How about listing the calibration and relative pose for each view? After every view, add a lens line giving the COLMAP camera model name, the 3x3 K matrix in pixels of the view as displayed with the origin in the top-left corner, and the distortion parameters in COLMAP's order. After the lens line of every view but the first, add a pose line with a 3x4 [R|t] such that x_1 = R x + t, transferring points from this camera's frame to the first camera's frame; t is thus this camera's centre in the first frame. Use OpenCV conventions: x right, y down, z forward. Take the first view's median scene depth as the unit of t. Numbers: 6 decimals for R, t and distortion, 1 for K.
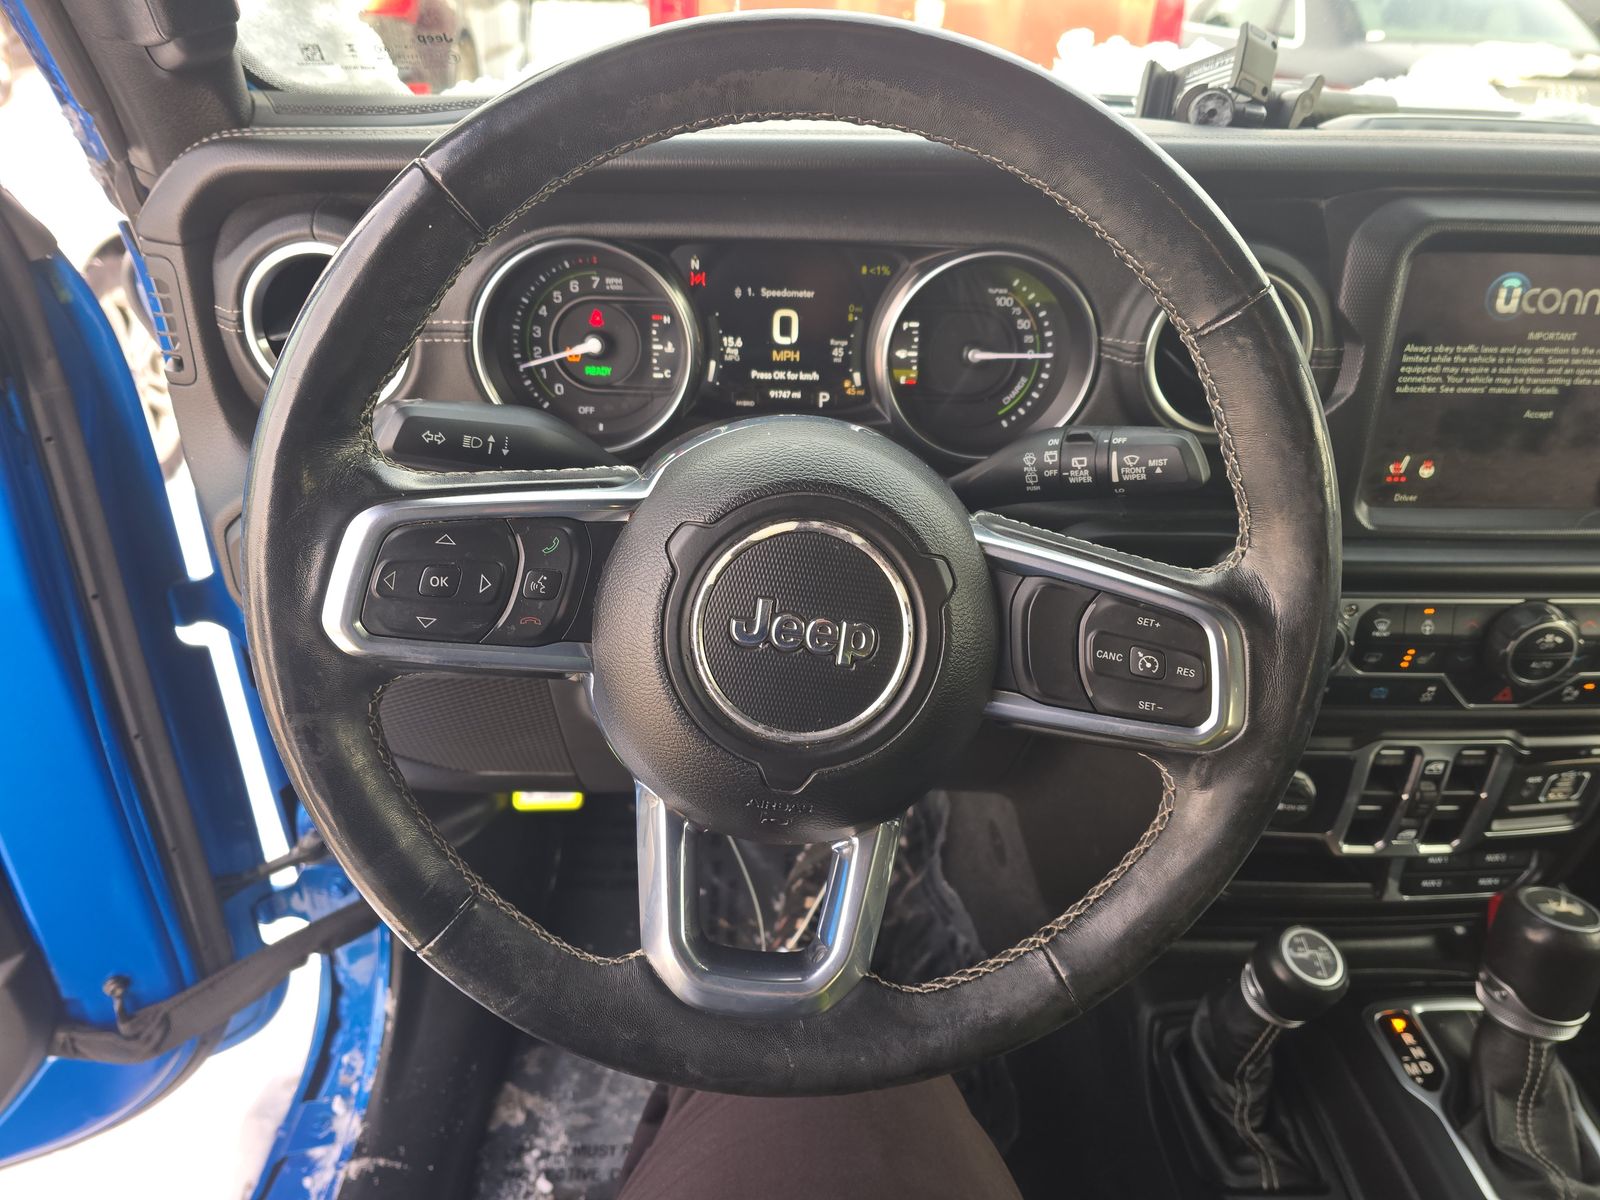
lens RADIAL K [[1057.5, 0, 800.0], [0, 1057.5, 600.0], [0, 0, 1]] dist [0.077749, -0.077392]
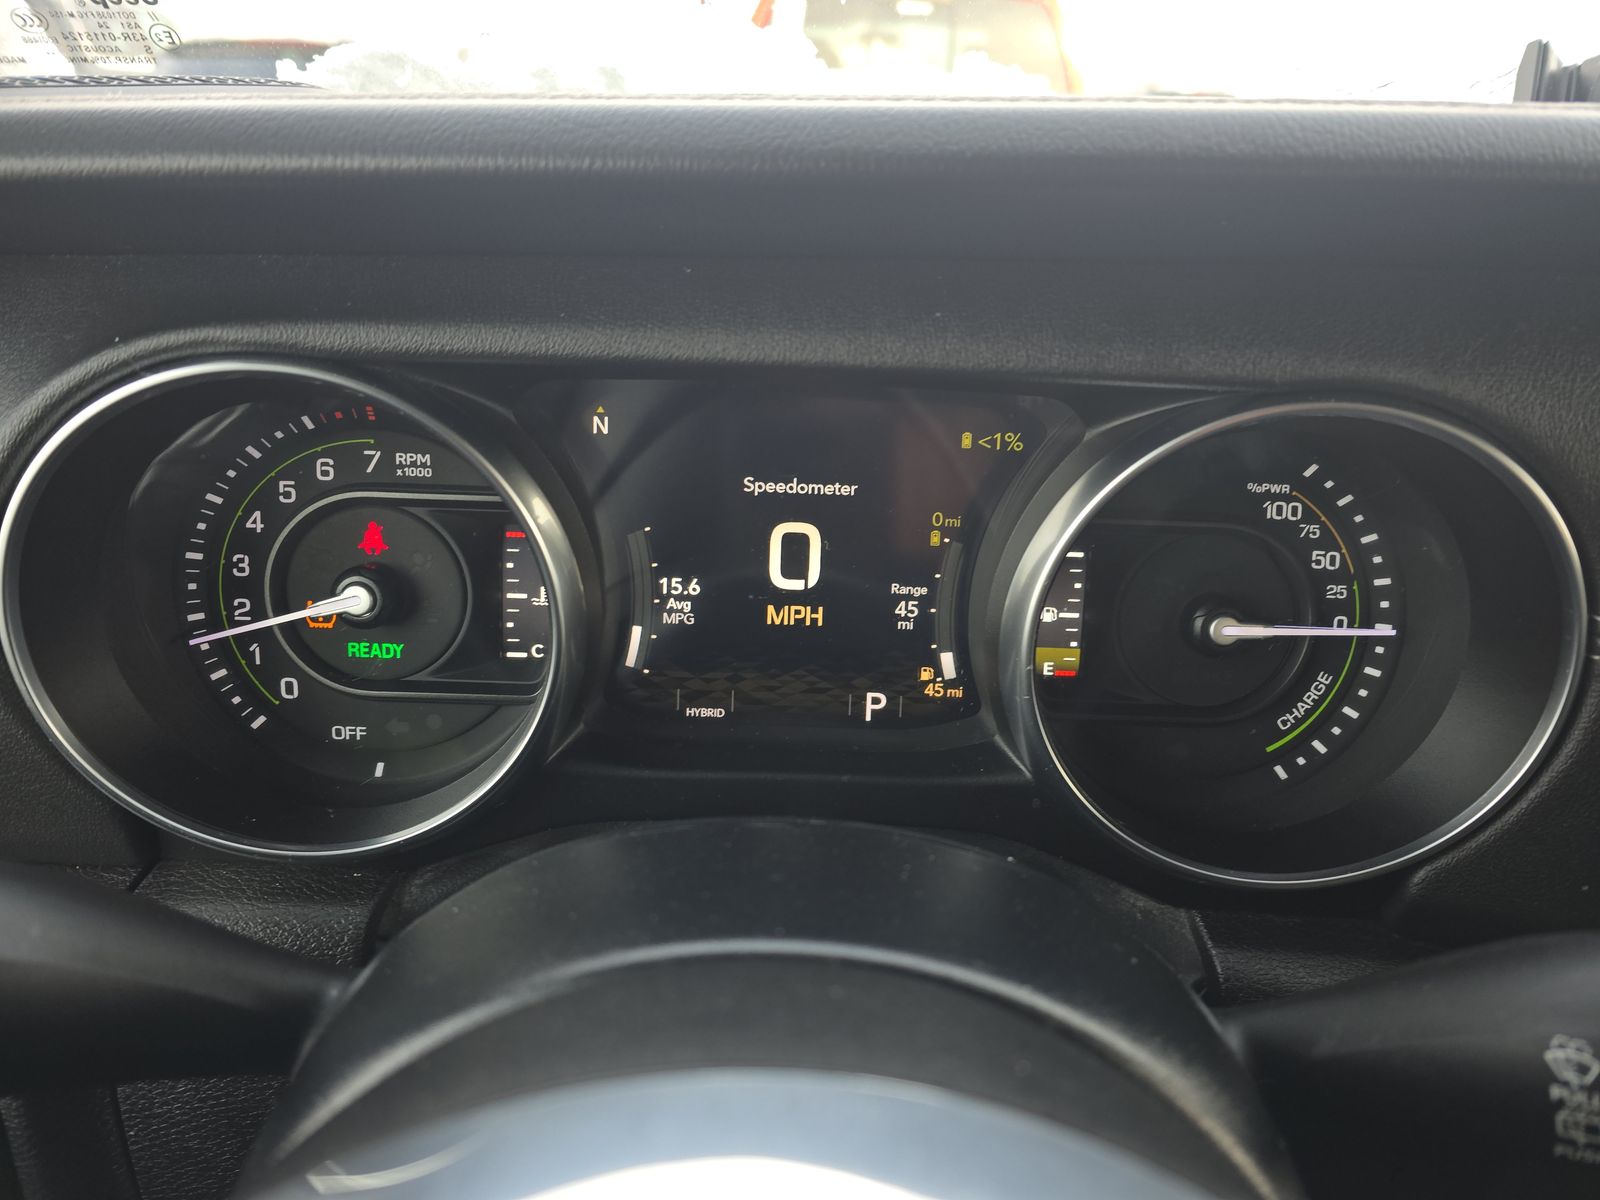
lens RADIAL K [[1057.5, 0, 800.0], [0, 1057.5, 600.0], [0, 0, 1]] dist [0.077749, -0.077392]
pose [[0.999629, 0.013892, -0.023426, -0.000224], [-0.016892, 0.990946, -0.133191, -0.178066], [0.021363, 0.133538, 0.990813, 0.549816]]
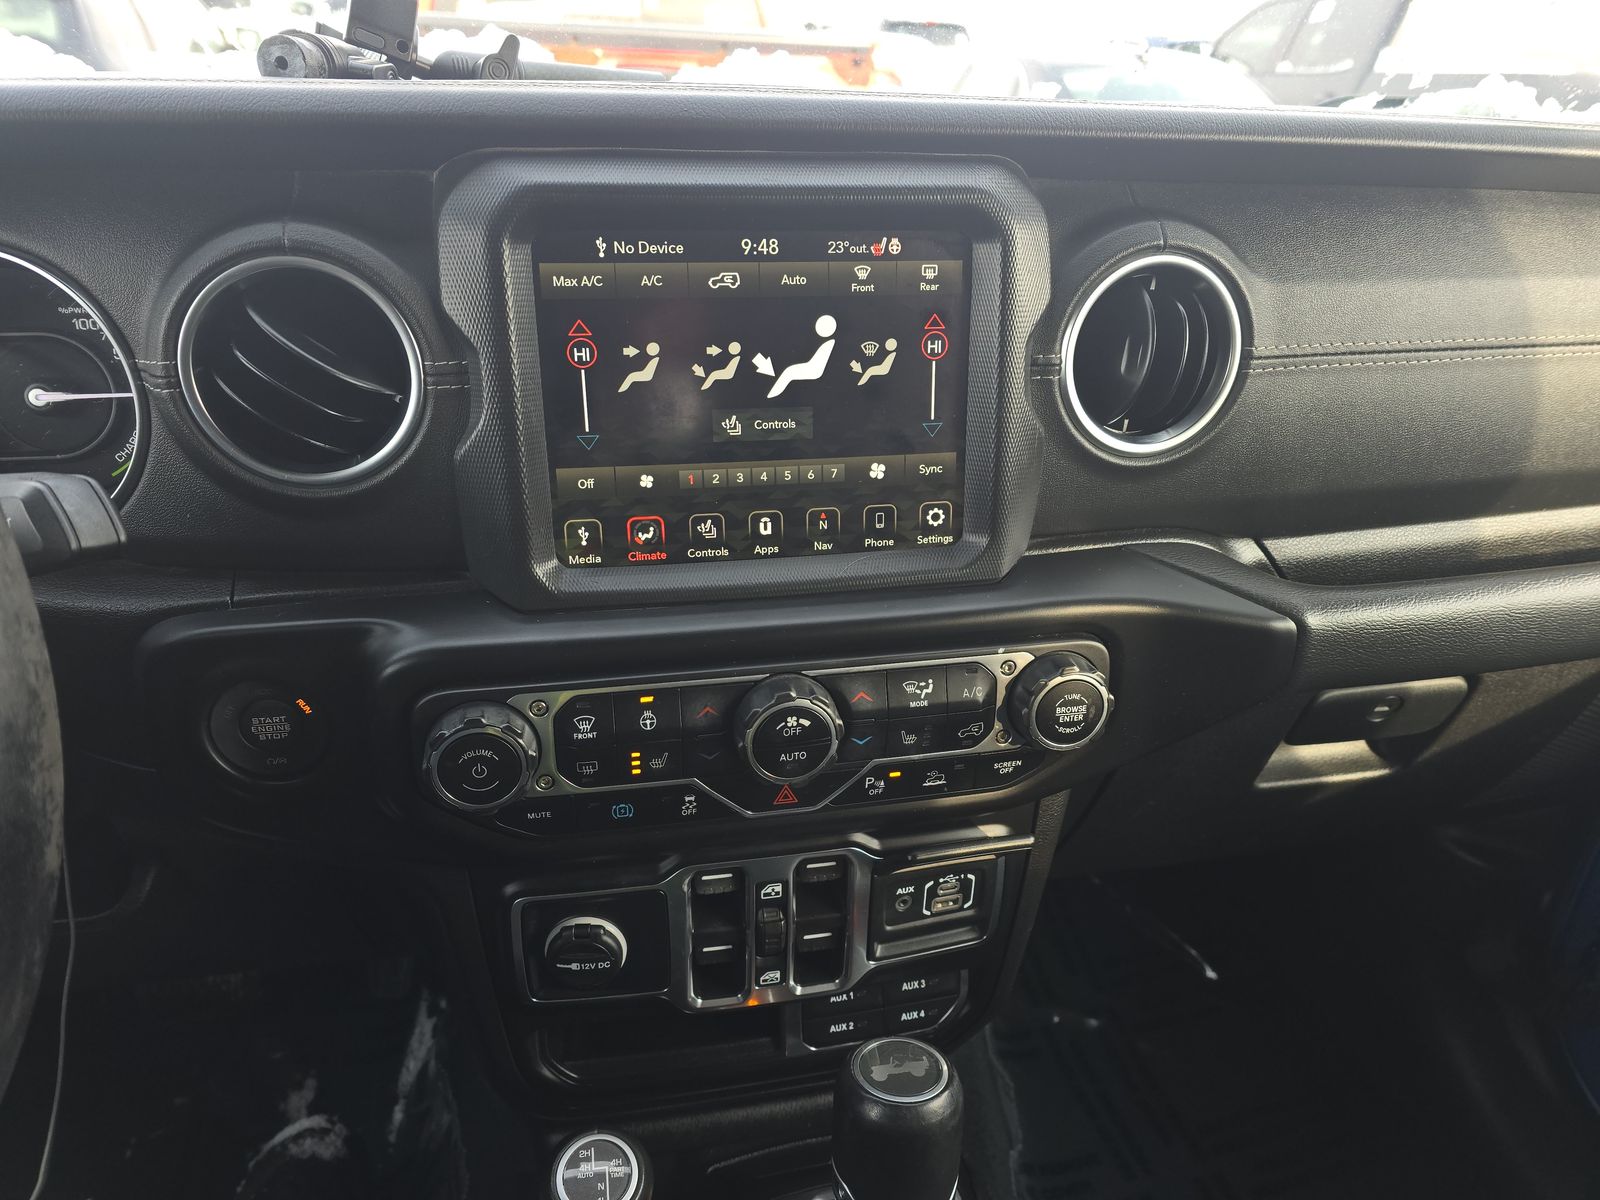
lens RADIAL K [[1113.2, 0, 800.0], [0, 1113.2, 600.0], [0, 0, 1]] dist [0.046949, -0.098725]
pose [[0.987858, -0.077458, 0.134674, 0.556659], [0.087361, 0.993767, -0.069247, 0.004424], [-0.128471, 0.080171, 0.988467, 0.194900]]
